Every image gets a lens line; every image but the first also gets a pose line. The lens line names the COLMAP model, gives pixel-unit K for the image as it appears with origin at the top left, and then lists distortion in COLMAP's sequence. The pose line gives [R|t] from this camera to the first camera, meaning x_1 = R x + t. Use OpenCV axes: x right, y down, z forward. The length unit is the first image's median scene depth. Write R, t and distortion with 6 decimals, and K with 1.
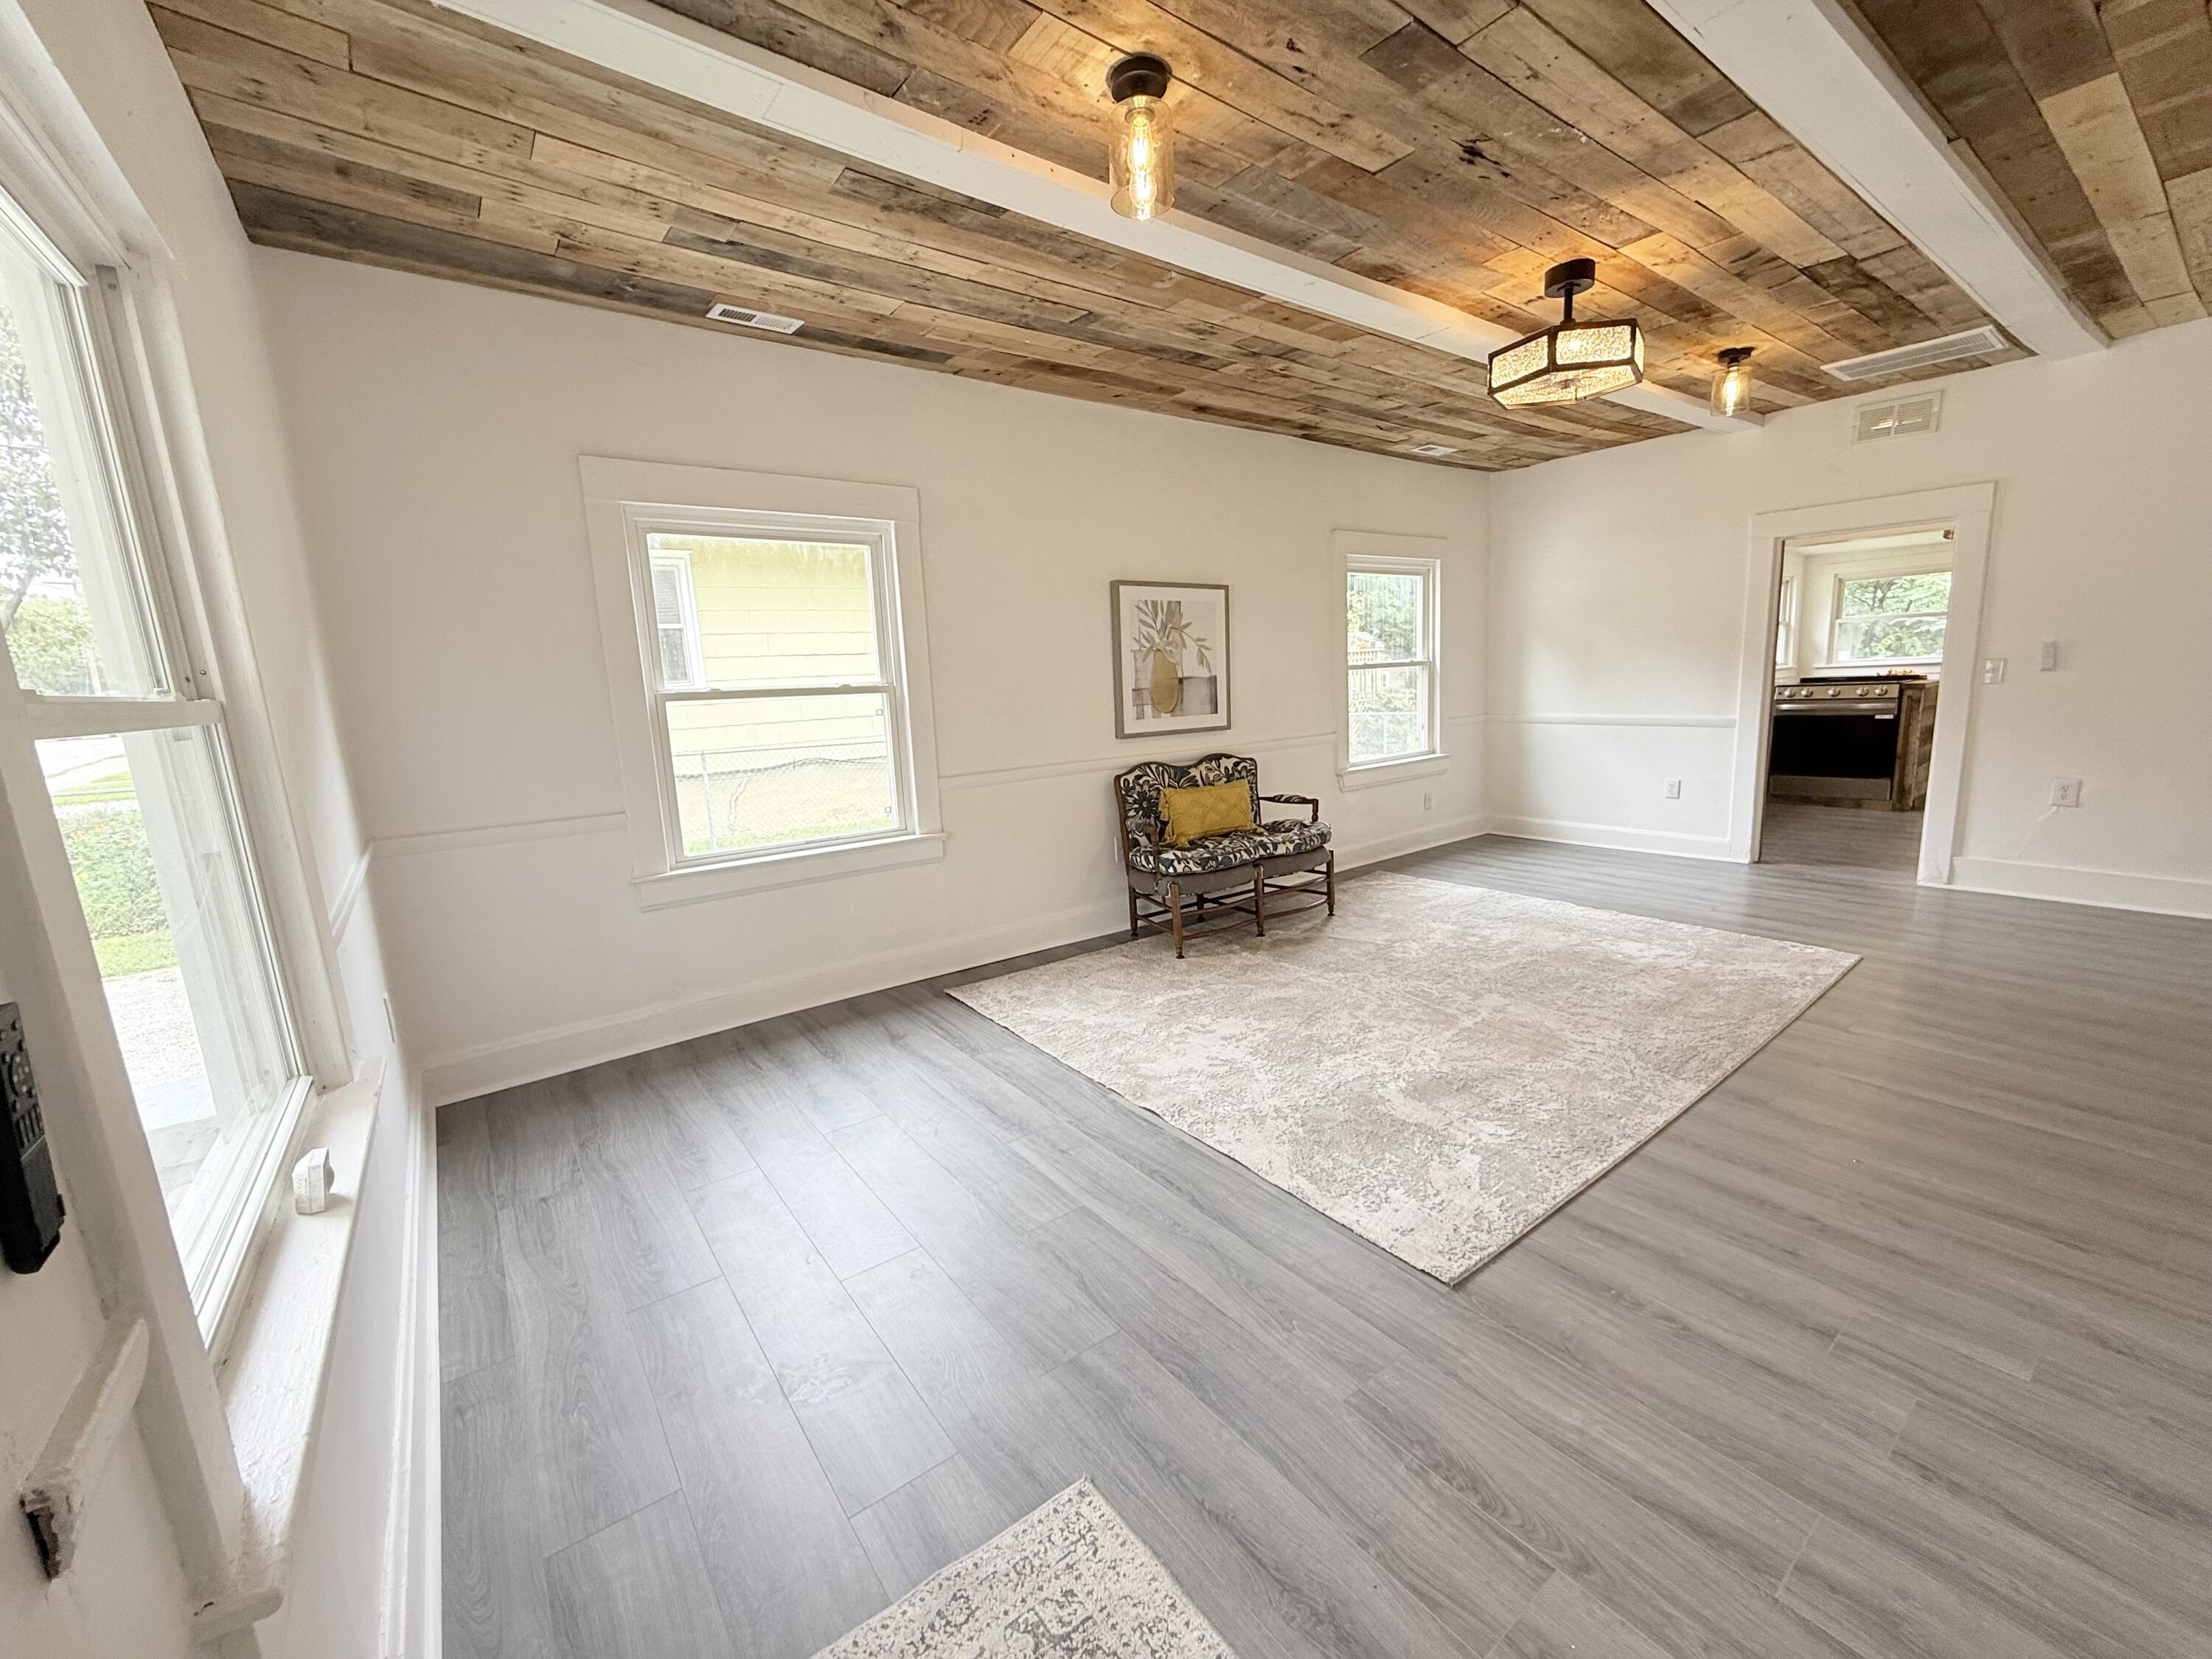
lens RADIAL K [[879.2, 0, 1099.8], [0, 879.2, 830.9], [0, 0, 1]] dist [-0.001256, 0.000072]
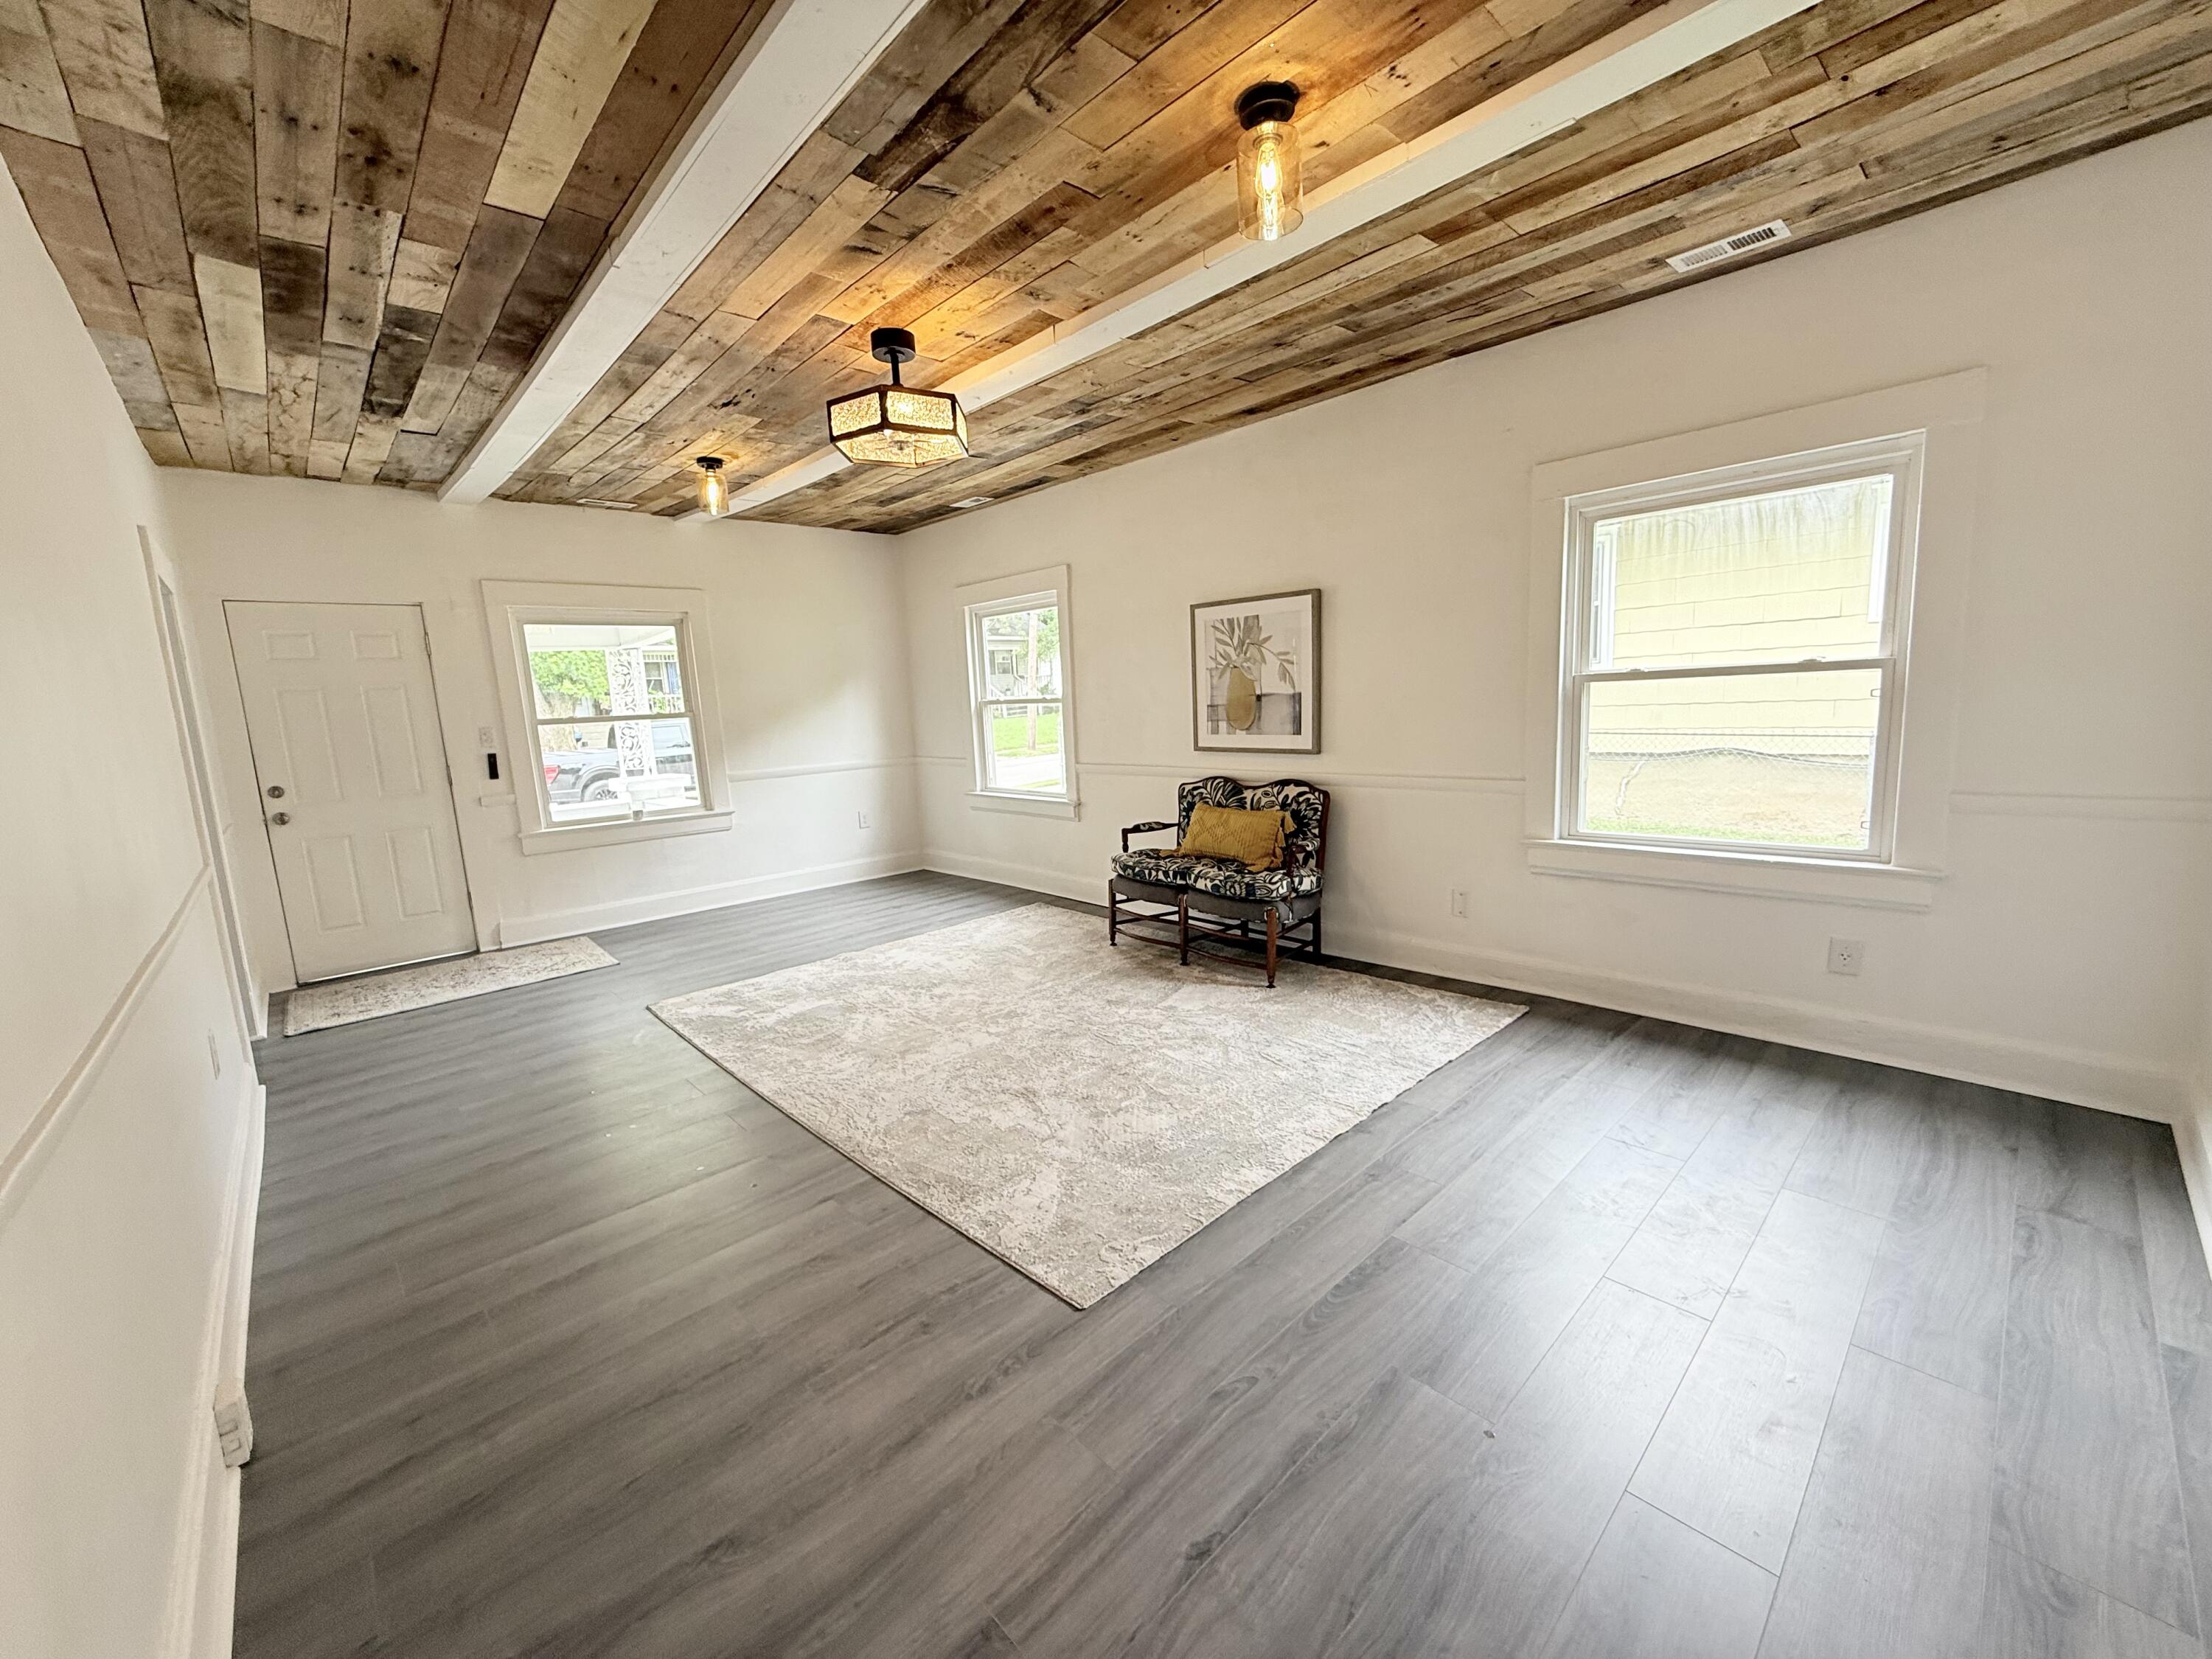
lens RADIAL K [[879.2, 0, 1096.3], [0, 879.2, 832.4], [0, 0, 1]] dist [-0.001256, 0.000072]
pose [[0.110269, 0.191817, -0.975216, 1.066629], [-0.130315, 0.975520, 0.177142, -0.179558], [0.985322, 0.107552, 0.132567, 0.735573]]
